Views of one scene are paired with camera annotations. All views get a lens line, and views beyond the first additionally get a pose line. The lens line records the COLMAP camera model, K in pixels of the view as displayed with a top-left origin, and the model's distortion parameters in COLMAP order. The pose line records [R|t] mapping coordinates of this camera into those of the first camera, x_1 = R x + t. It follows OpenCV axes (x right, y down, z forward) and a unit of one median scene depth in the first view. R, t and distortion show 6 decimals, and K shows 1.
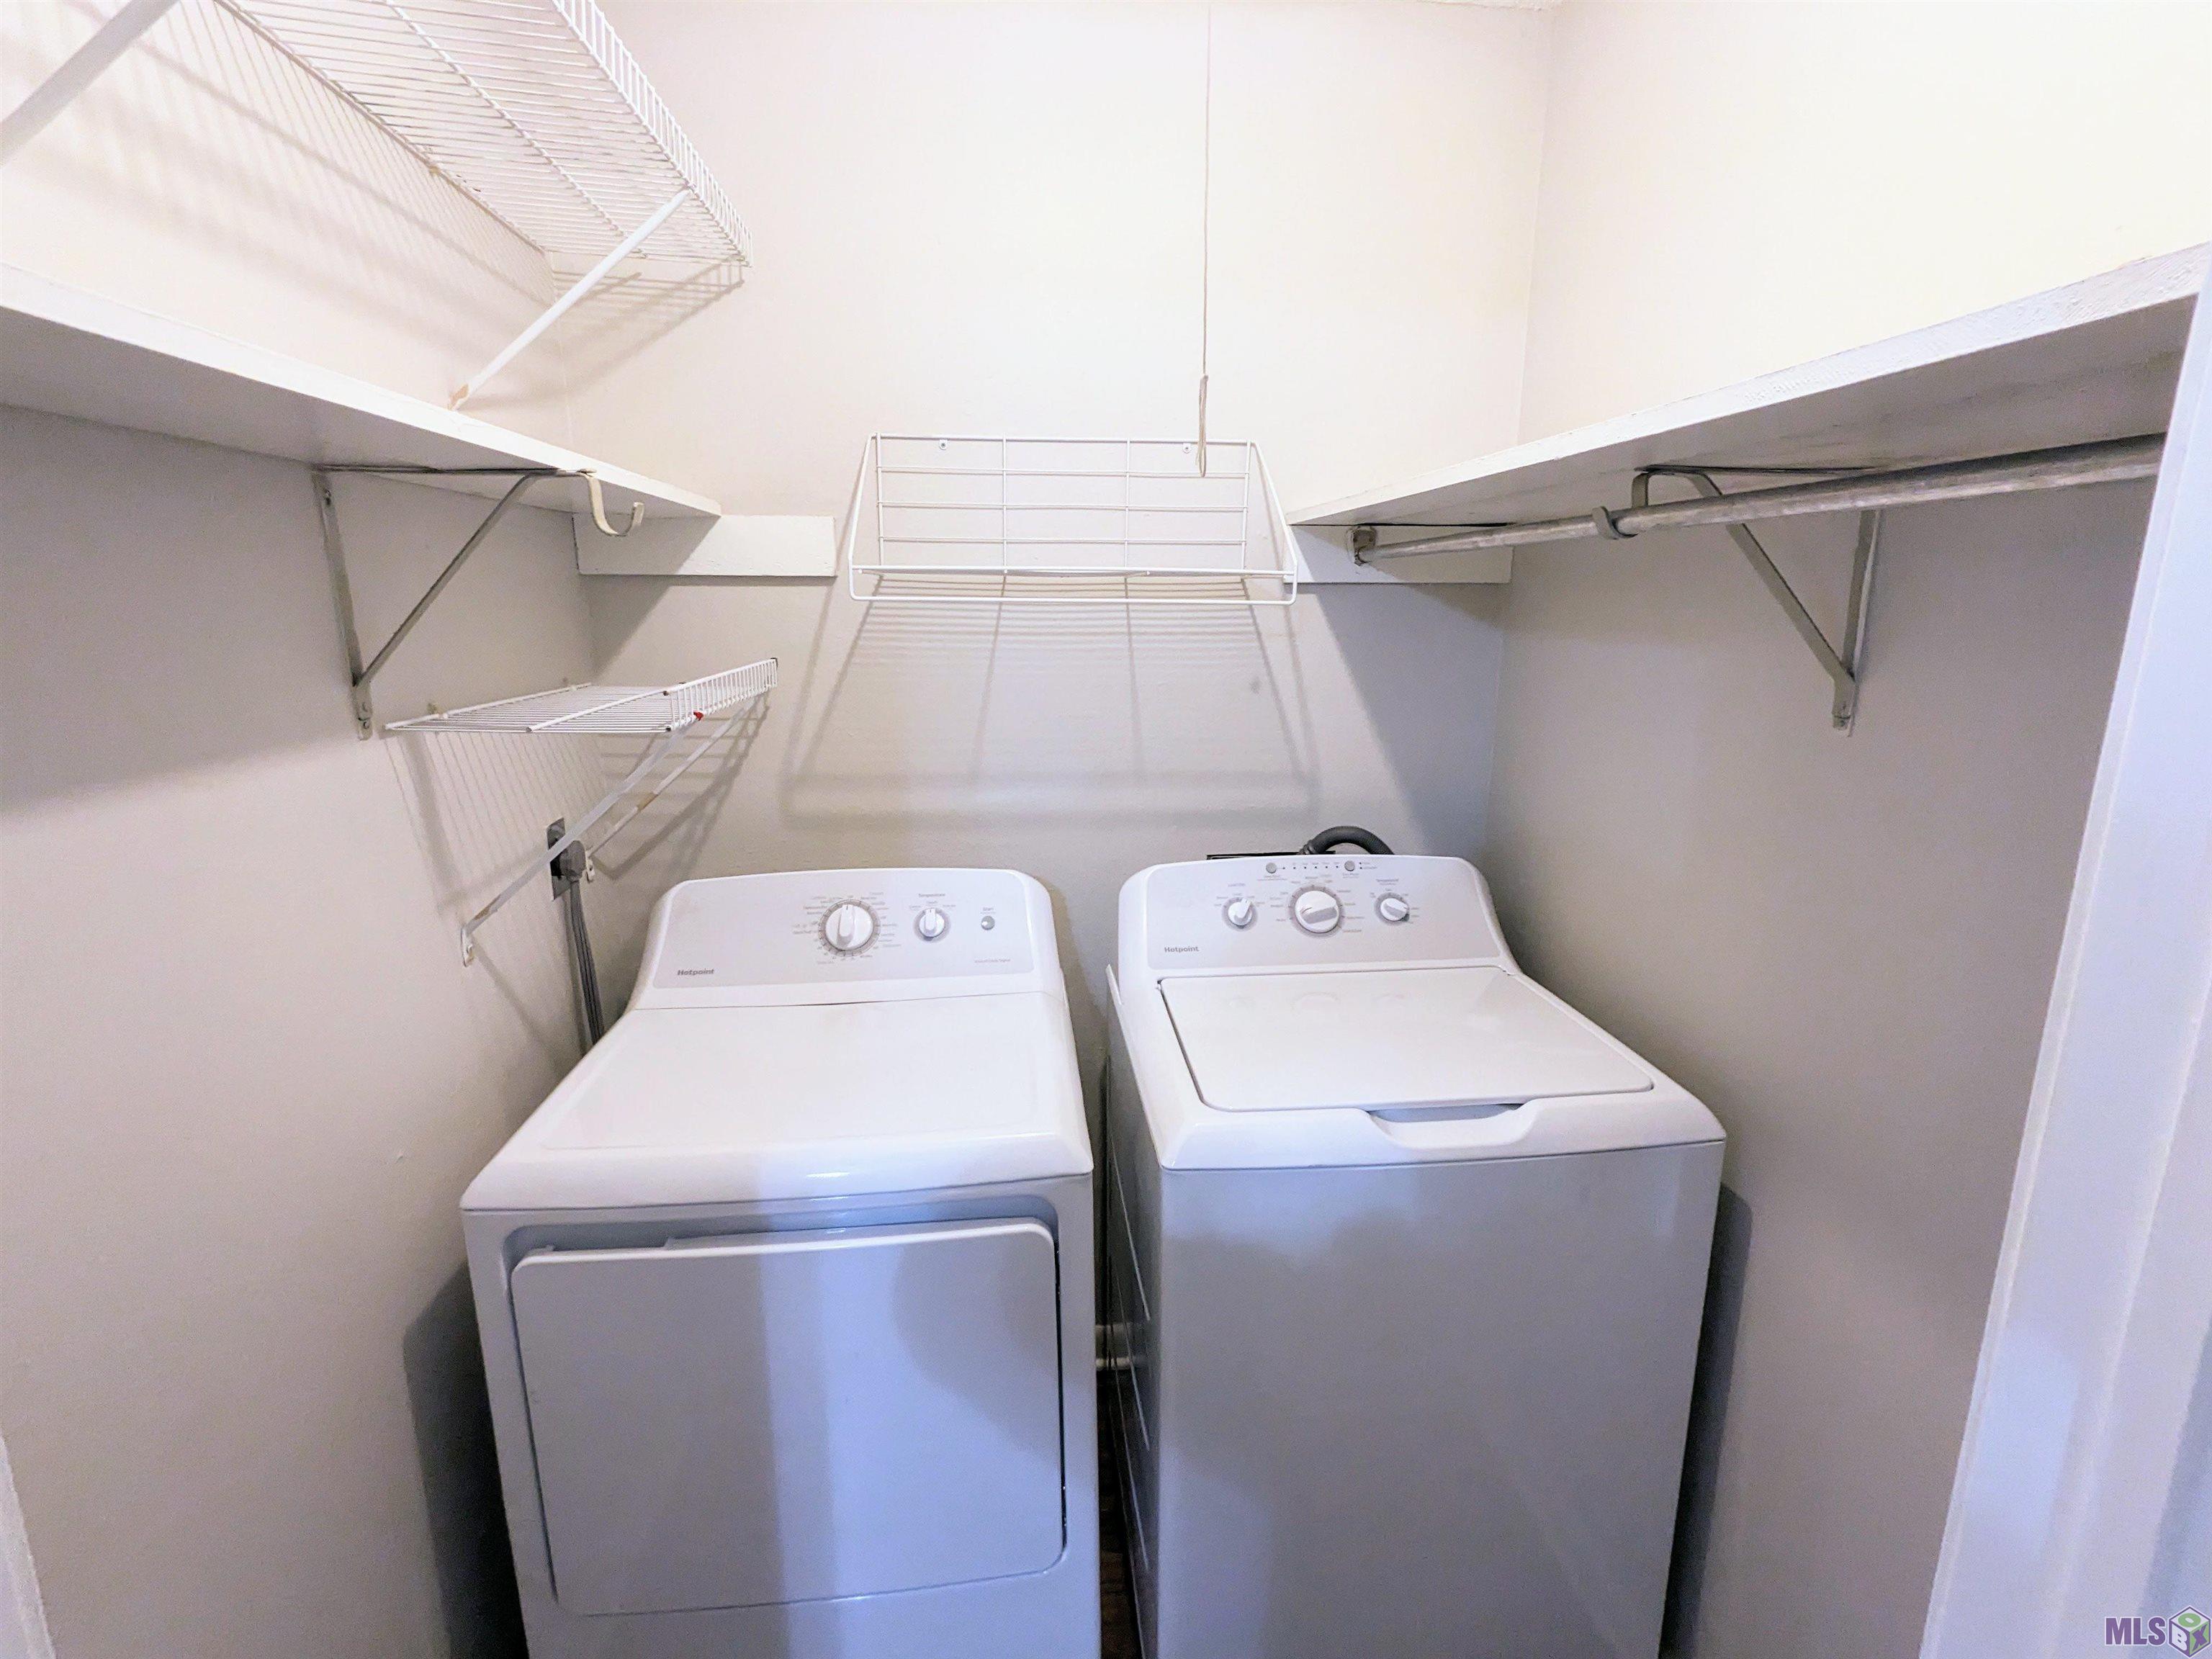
lens RADIAL K [[1061.7, 0, 1106.0], [0, 1061.7, 829.5], [0, 0, 1]] dist [0.002157, 0.001156]
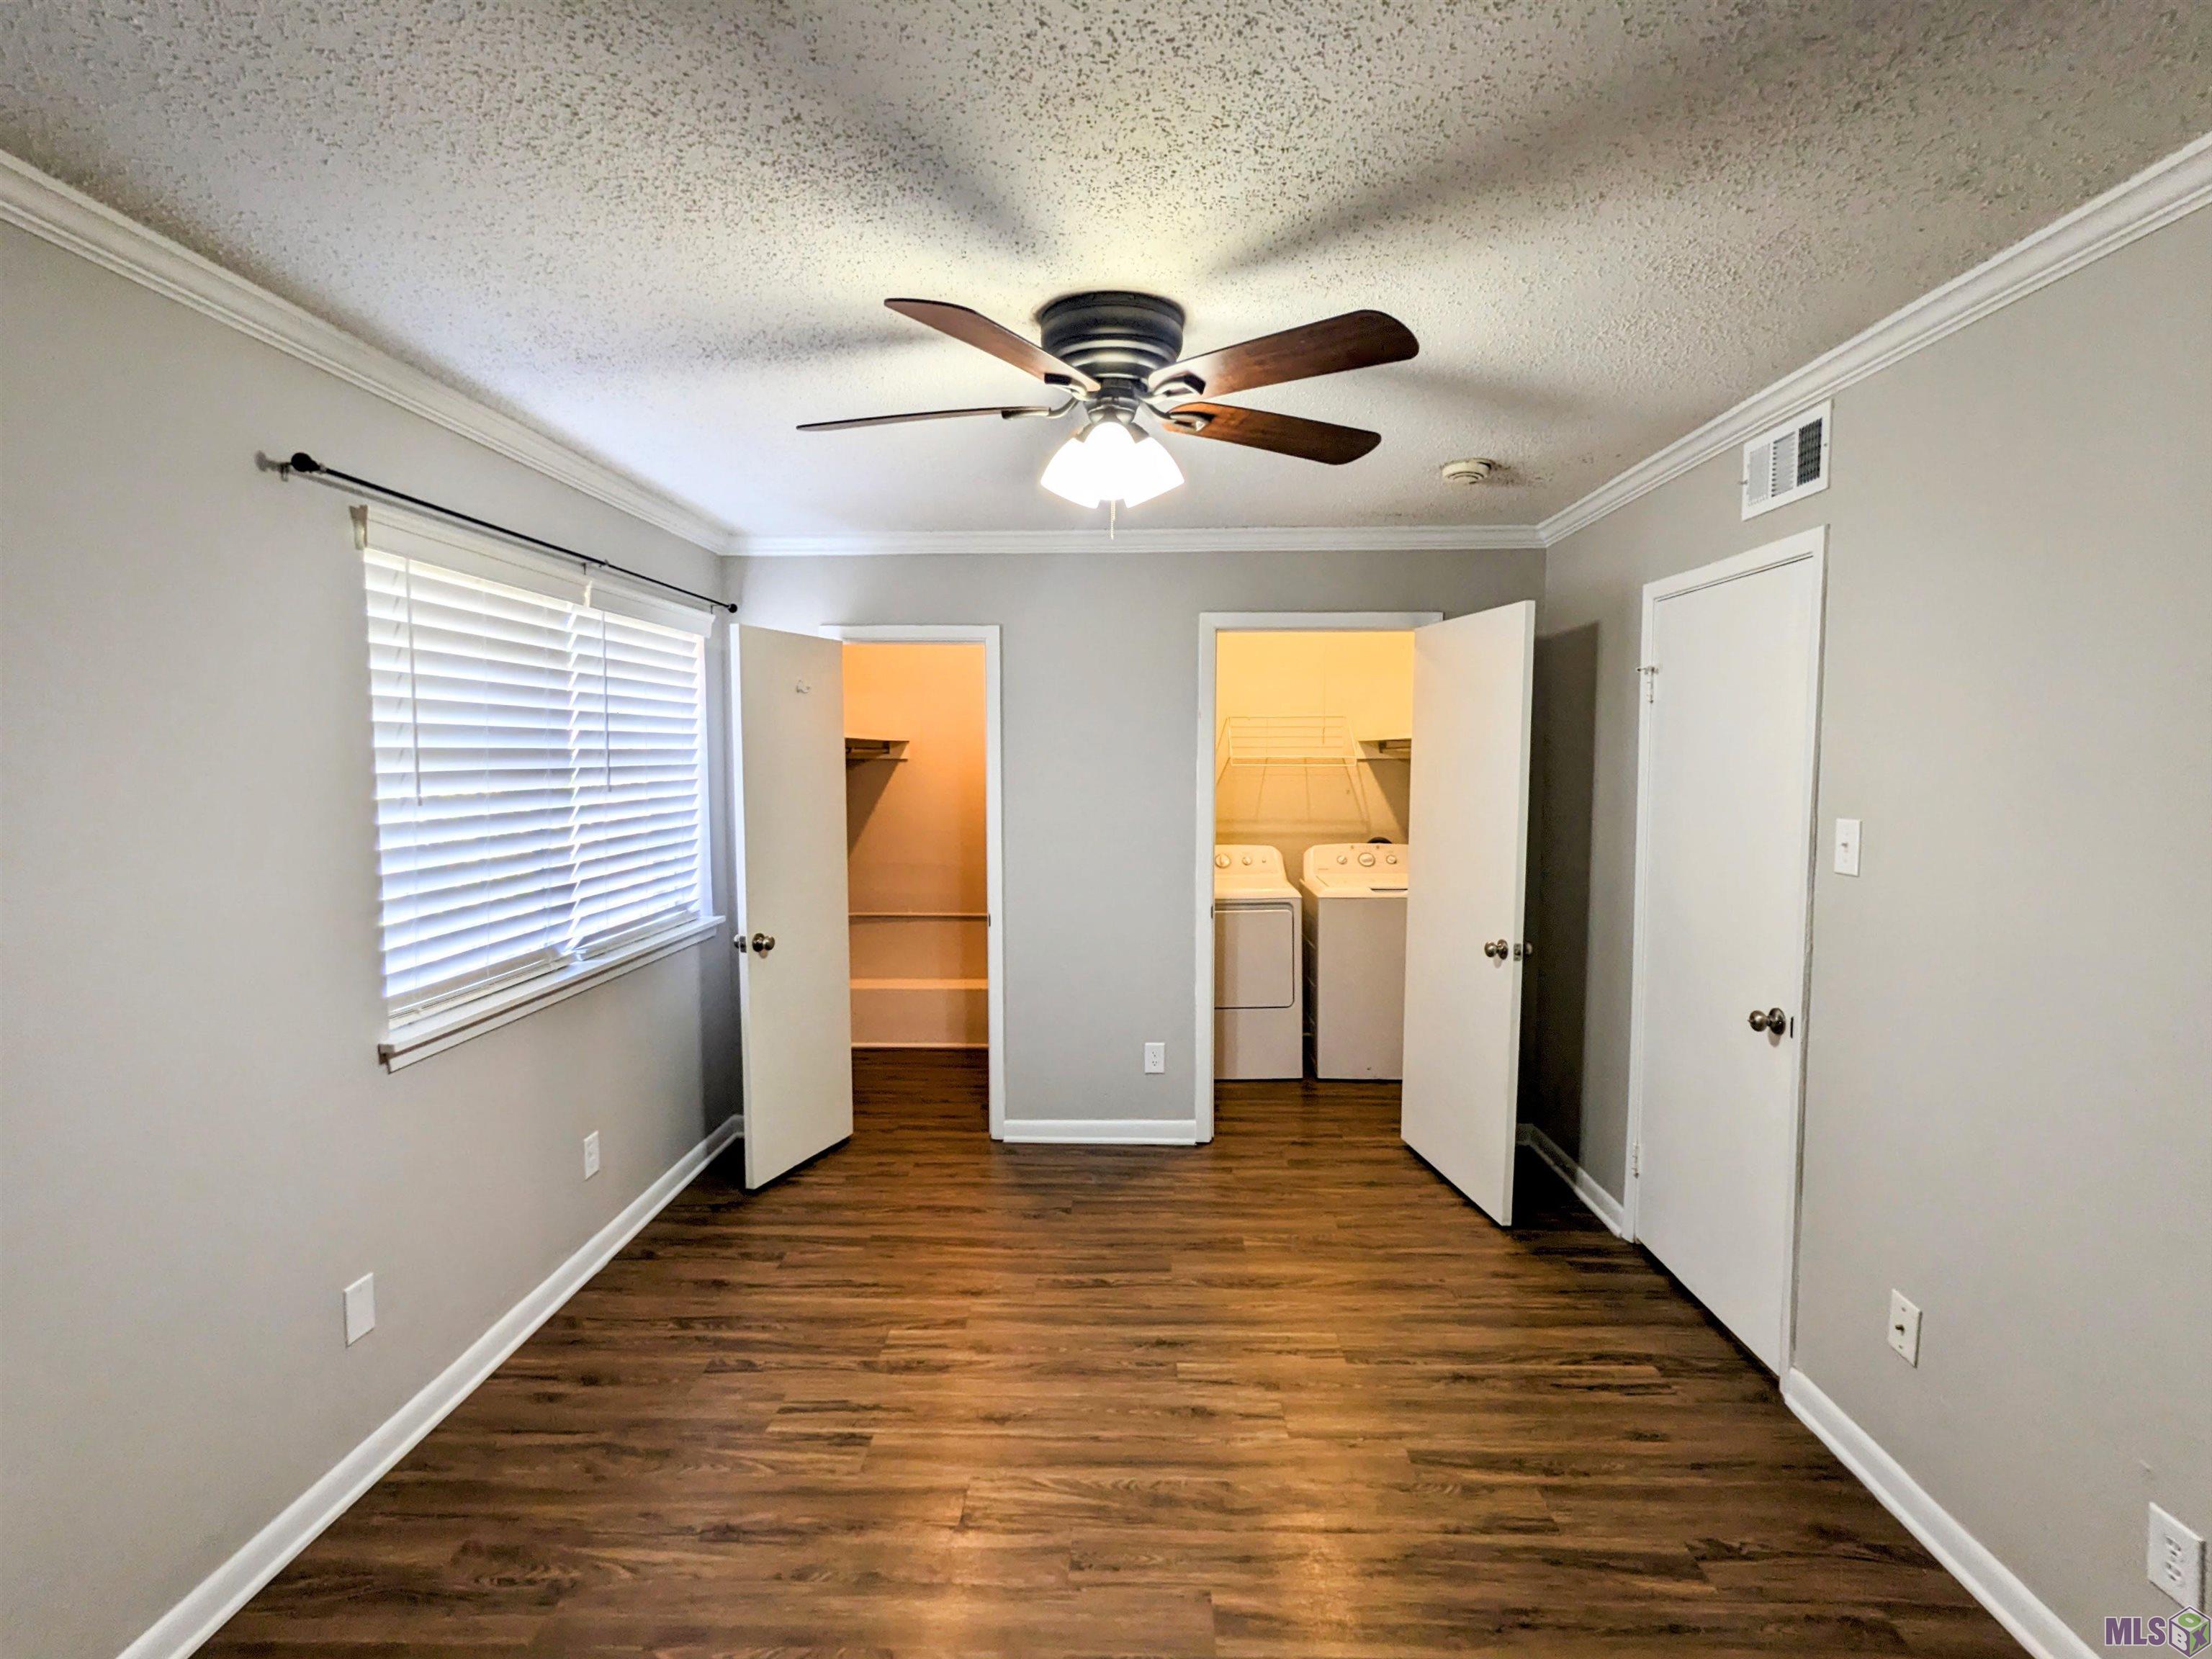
lens RADIAL K [[1061.7, 0, 1106.0], [0, 1061.7, 829.5], [0, 0, 1]] dist [0.002157, 0.001156]
pose [[0.991369, 0.008102, -0.130848, -0.156938], [-0.027065, 0.989236, -0.143807, 0.445193], [0.128274, 0.146107, 0.980917, -2.153639]]
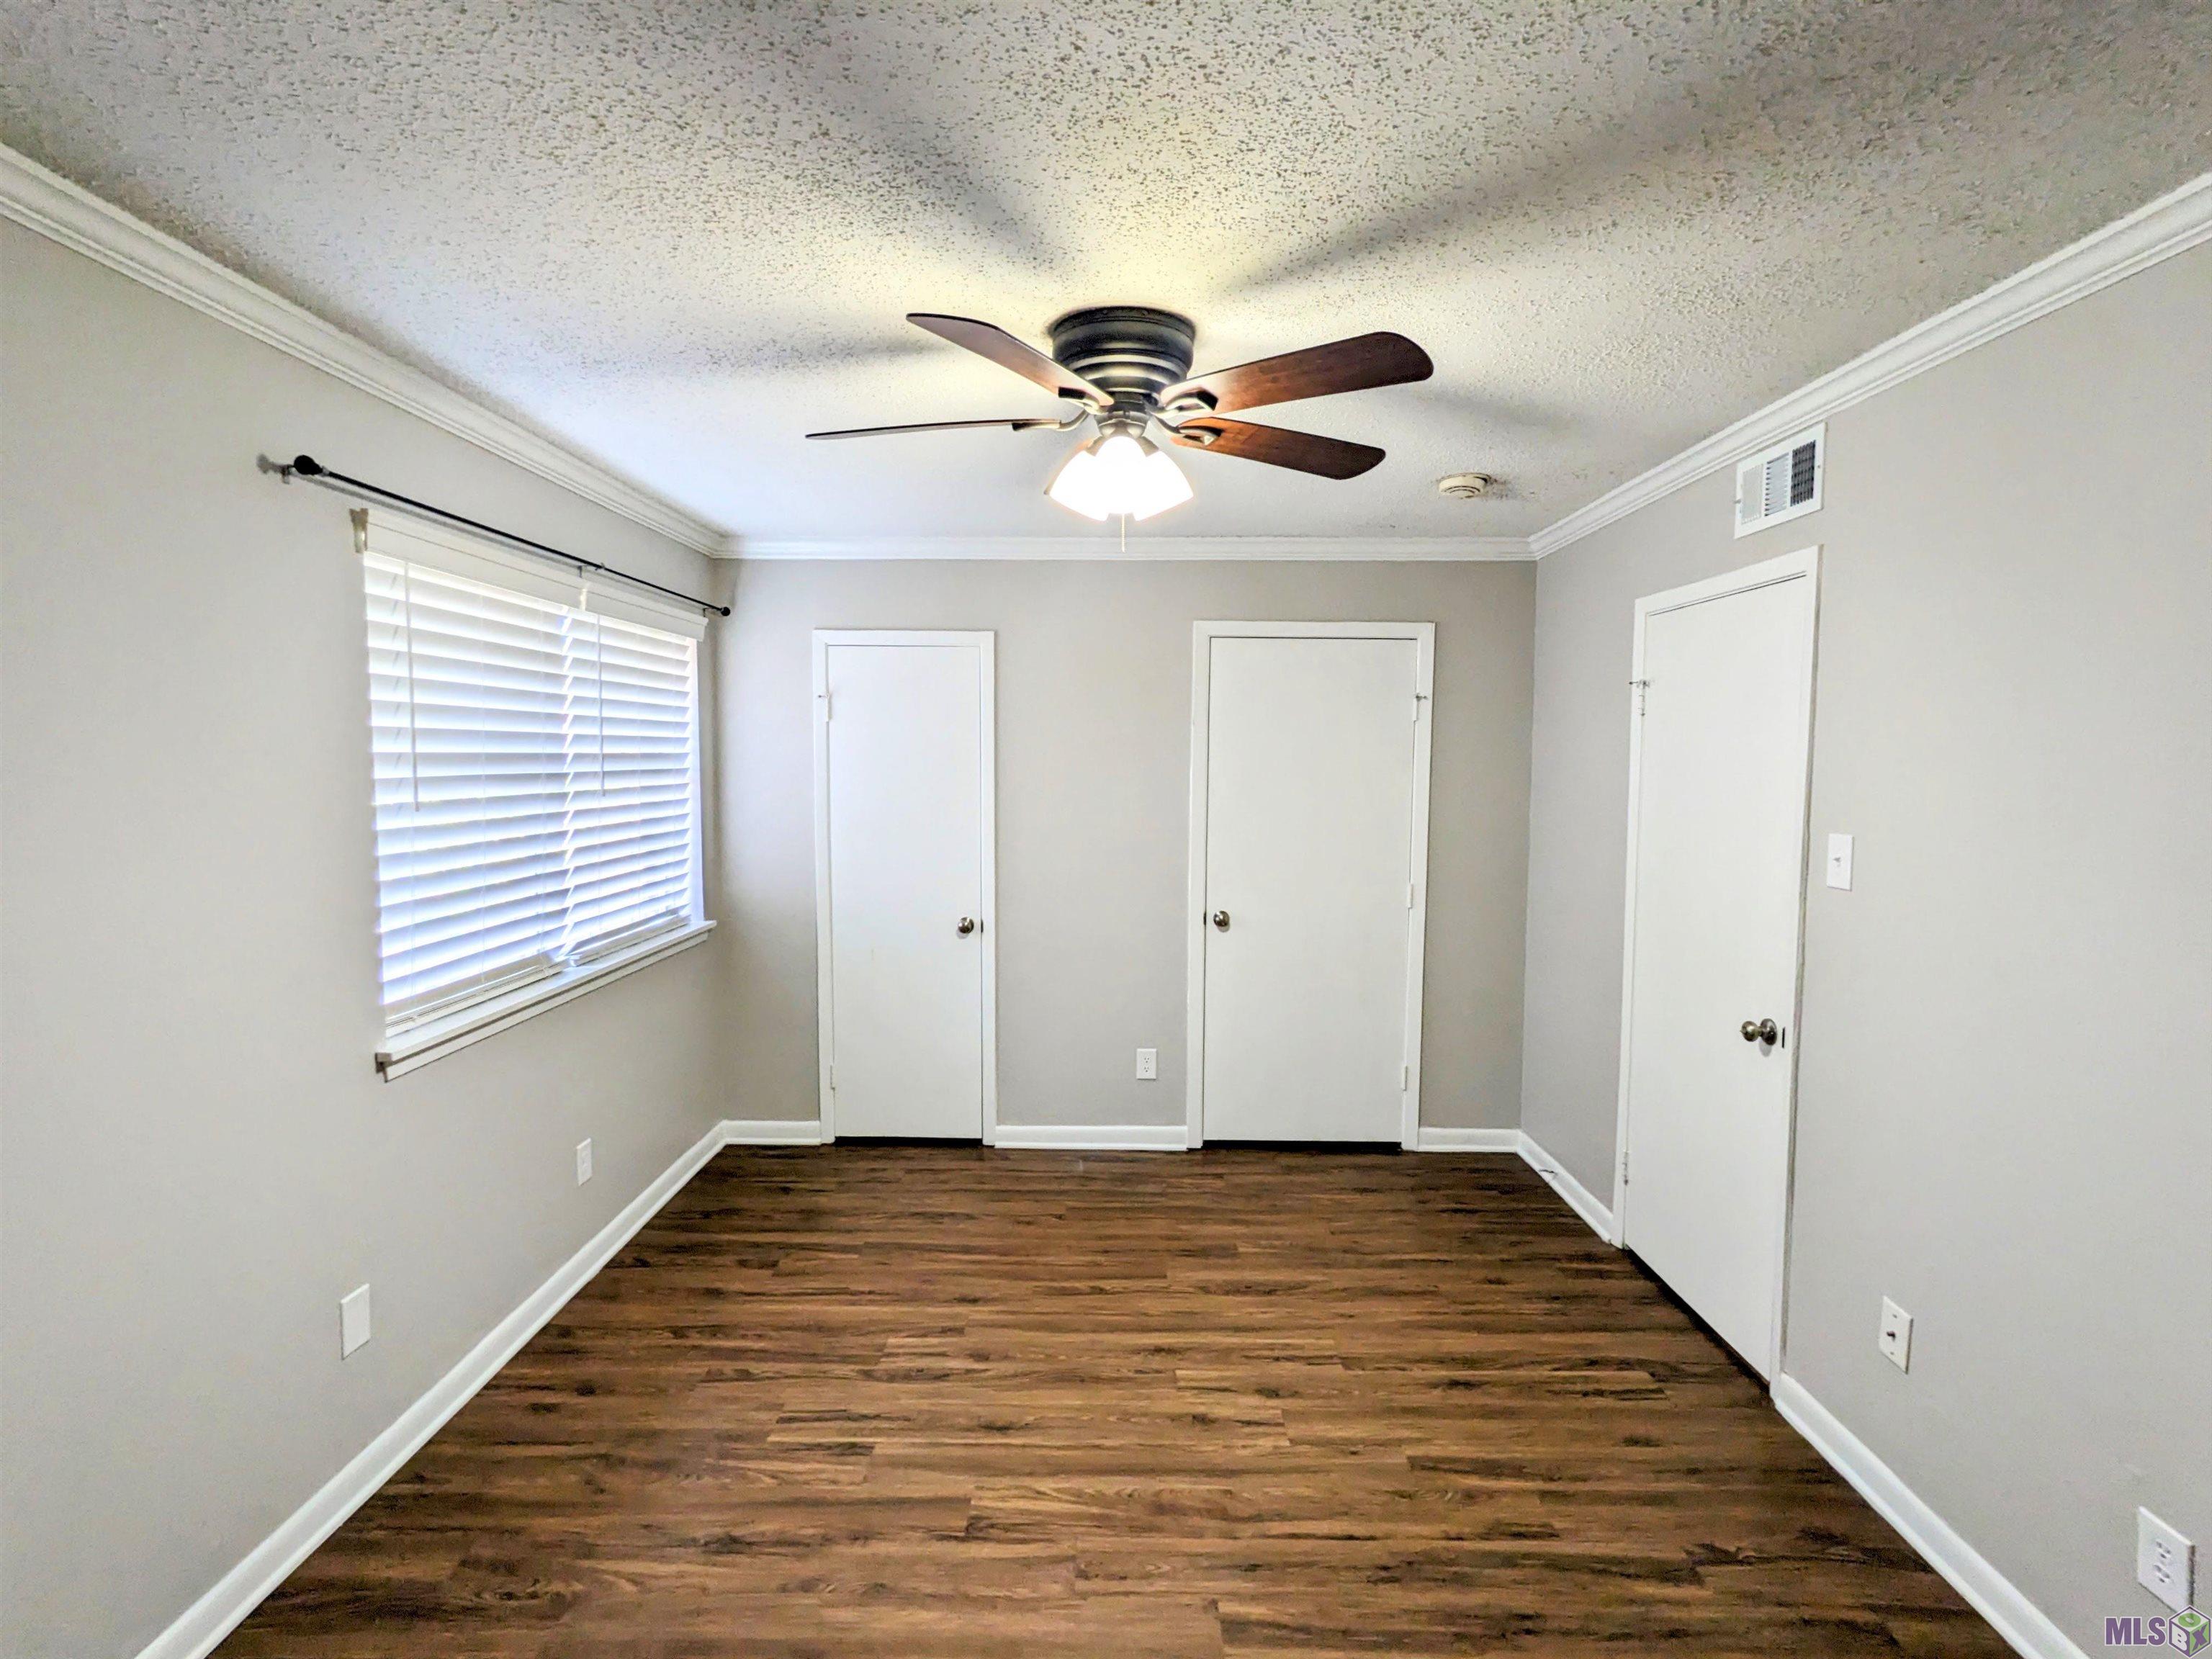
lens RADIAL K [[1060.9, 0, 1106.0], [0, 1060.9, 829.5], [0, 0, 1]] dist [0.003021, 0.000765]
pose [[0.993784, 0.013936, -0.110446, -0.211191], [-0.030131, 0.988772, -0.146360, 0.431665], [0.107166, 0.148778, 0.983047, -2.171663]]
